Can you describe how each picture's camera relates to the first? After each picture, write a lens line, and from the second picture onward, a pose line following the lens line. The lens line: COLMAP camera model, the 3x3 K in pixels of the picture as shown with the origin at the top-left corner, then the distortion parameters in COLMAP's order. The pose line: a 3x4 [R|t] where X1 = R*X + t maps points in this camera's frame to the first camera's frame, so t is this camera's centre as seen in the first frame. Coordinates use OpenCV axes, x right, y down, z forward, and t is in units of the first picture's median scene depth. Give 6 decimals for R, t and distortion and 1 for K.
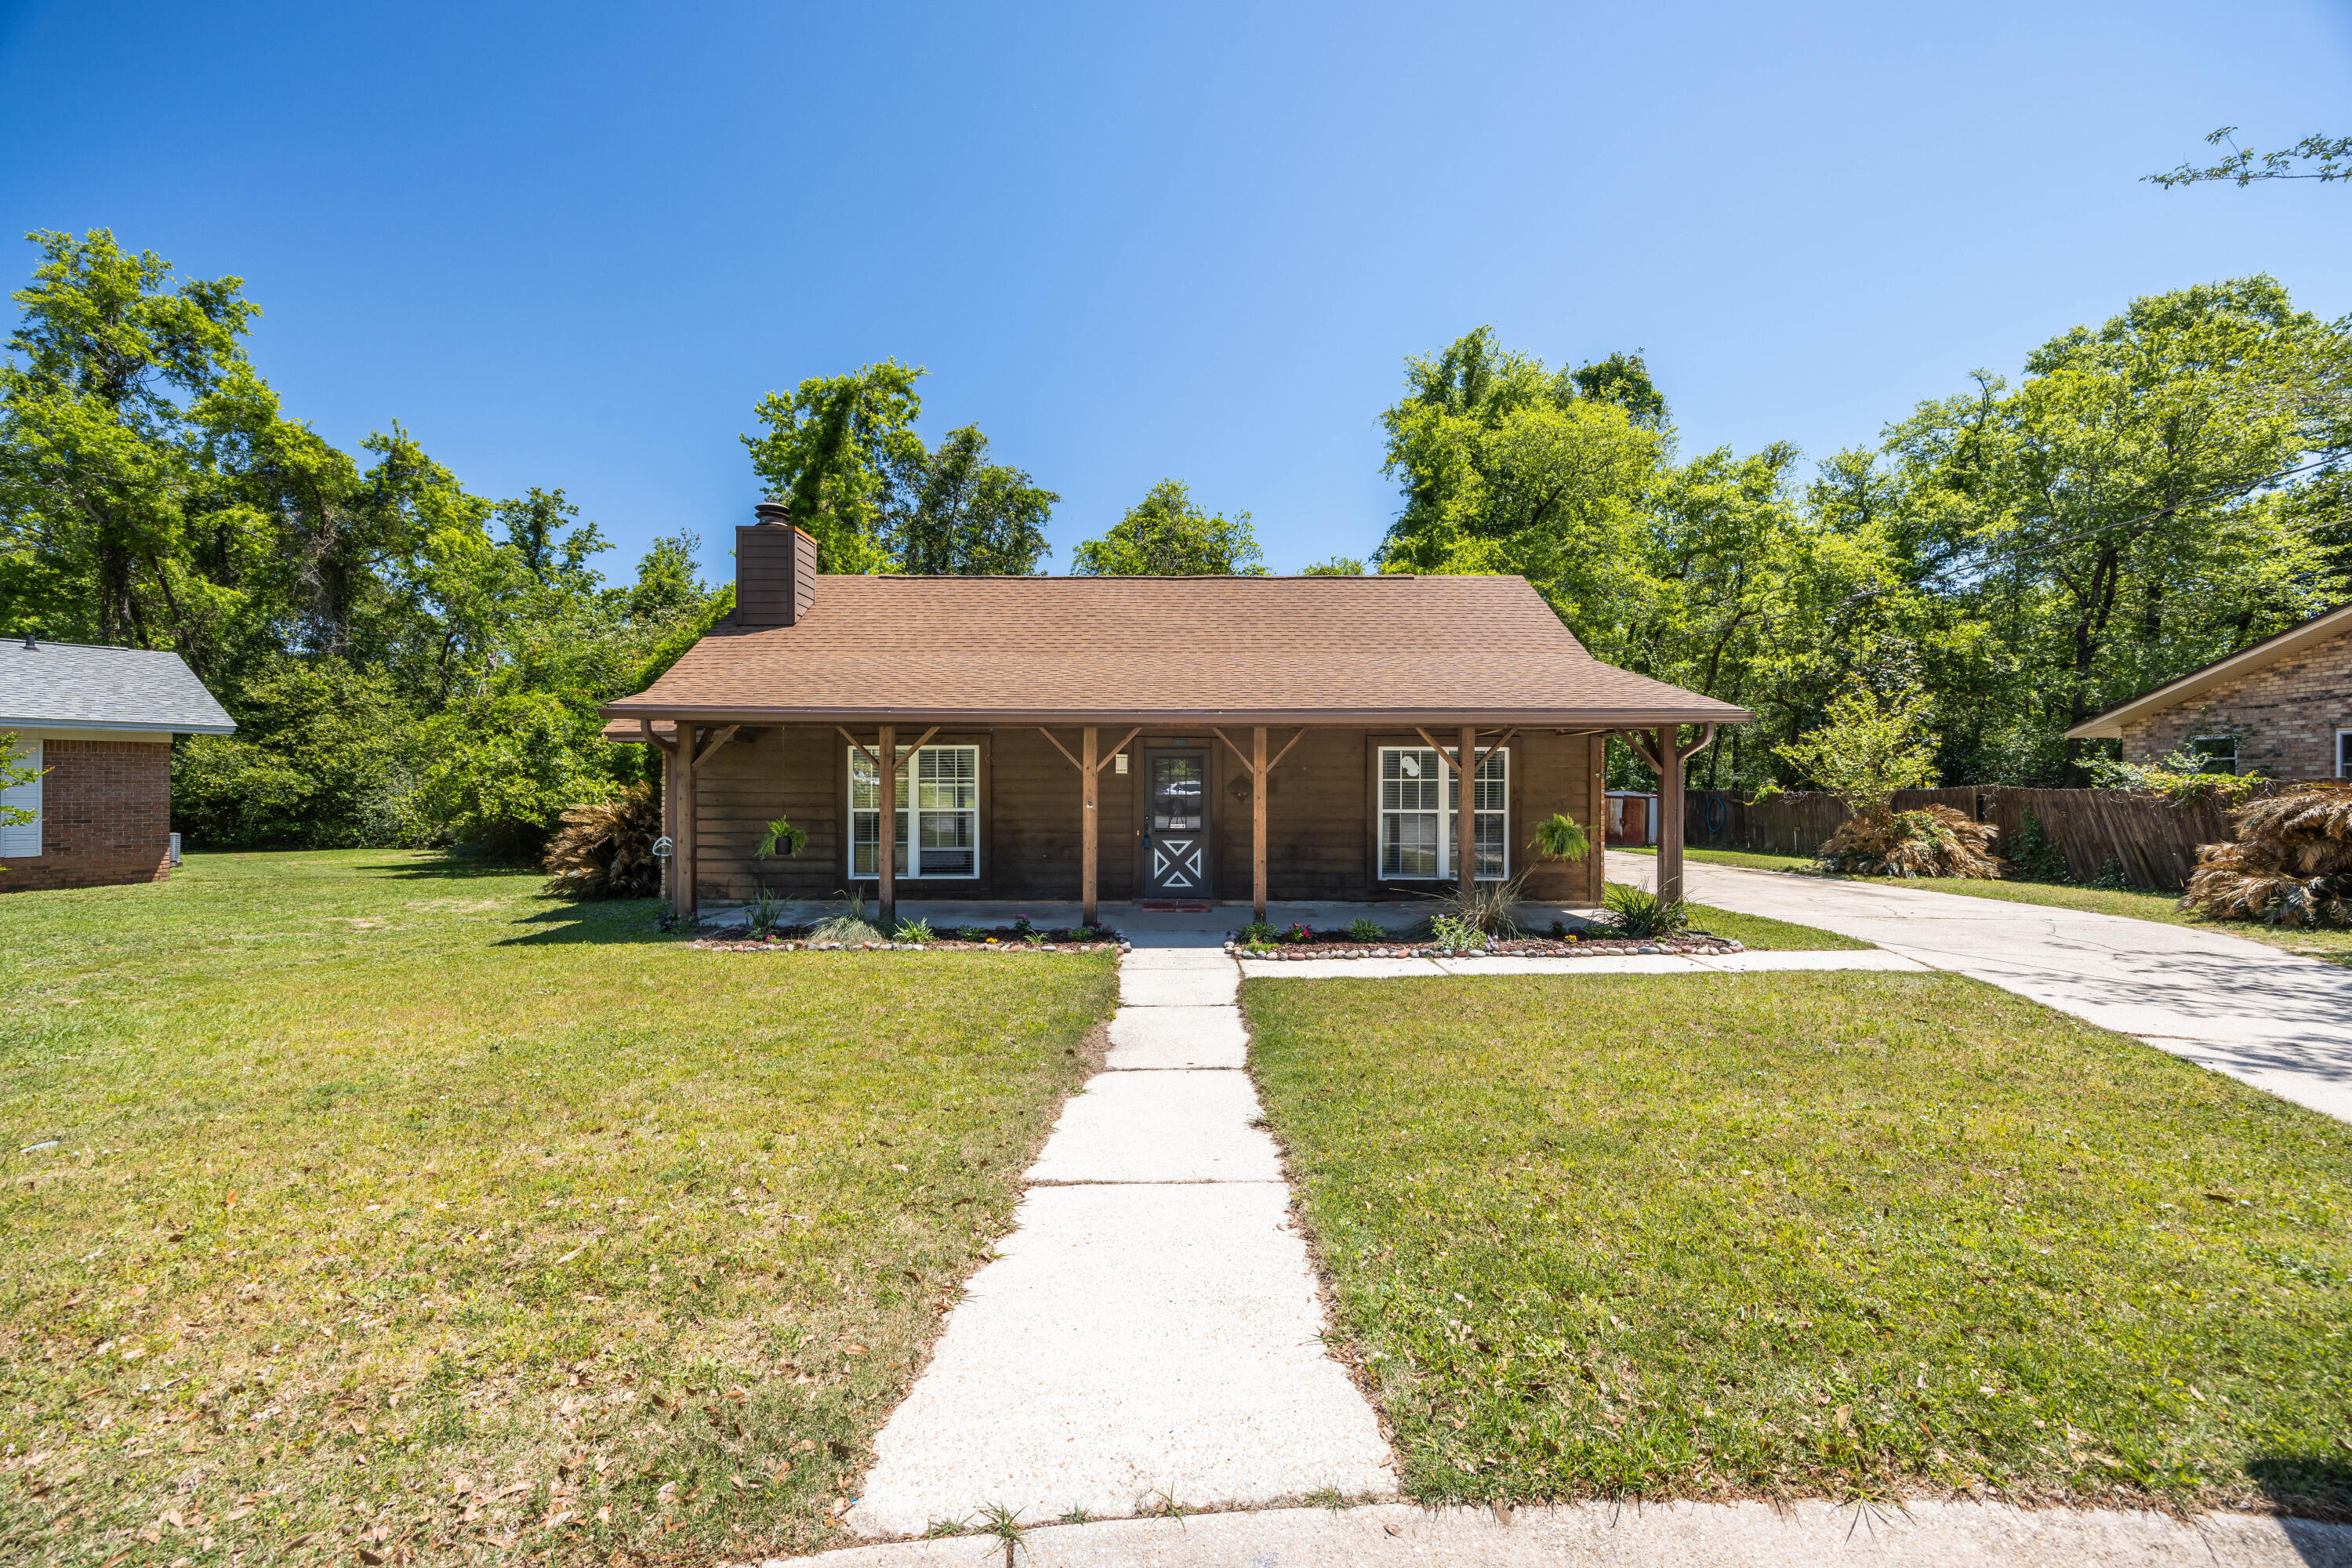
lens RADIAL K [[896.7, 0, 1173.7], [0, 896.7, 780.3], [0, 0, 1]] dist [-0.008054, -0.000248]
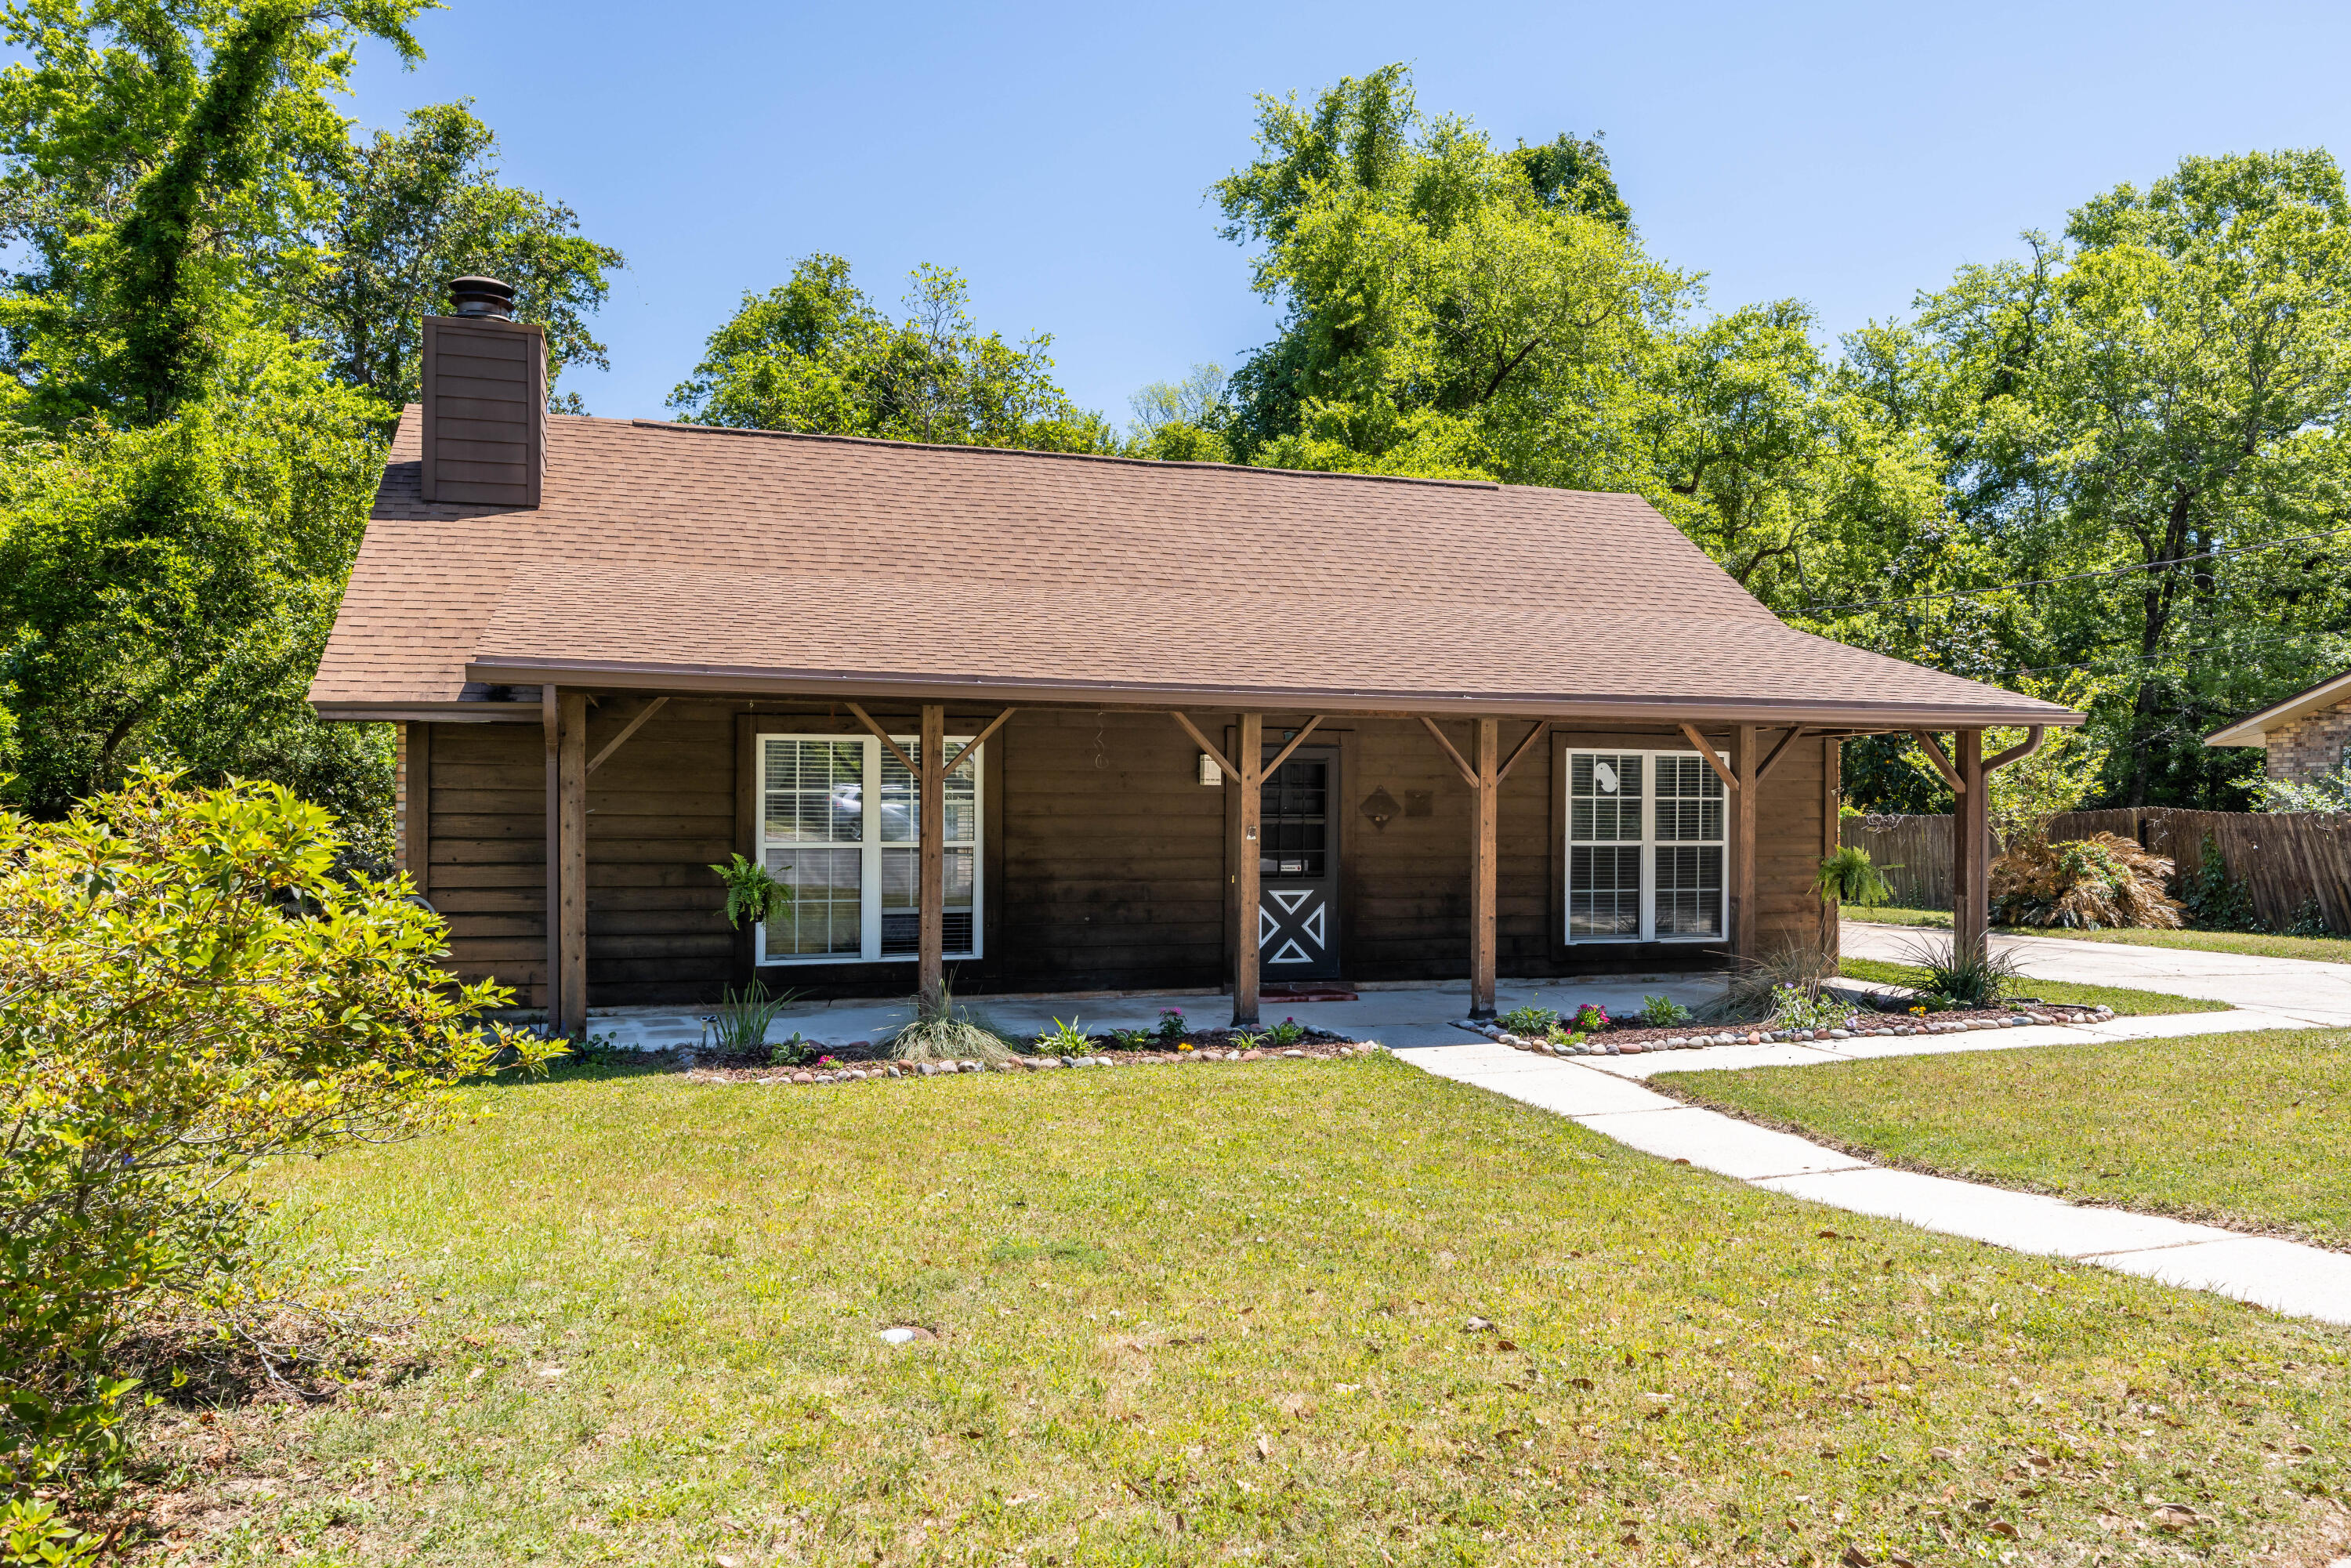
lens RADIAL K [[1684.8, 0, 1069.6], [0, 1684.8, 778.4], [0, 0, 1]] dist [-0.017652, 0.003578]
pose [[0.949632, 0.008621, 0.313250, -0.293467], [-0.006761, 0.999952, -0.007024, -0.001761], [-0.313296, 0.004552, 0.949645, -0.050591]]
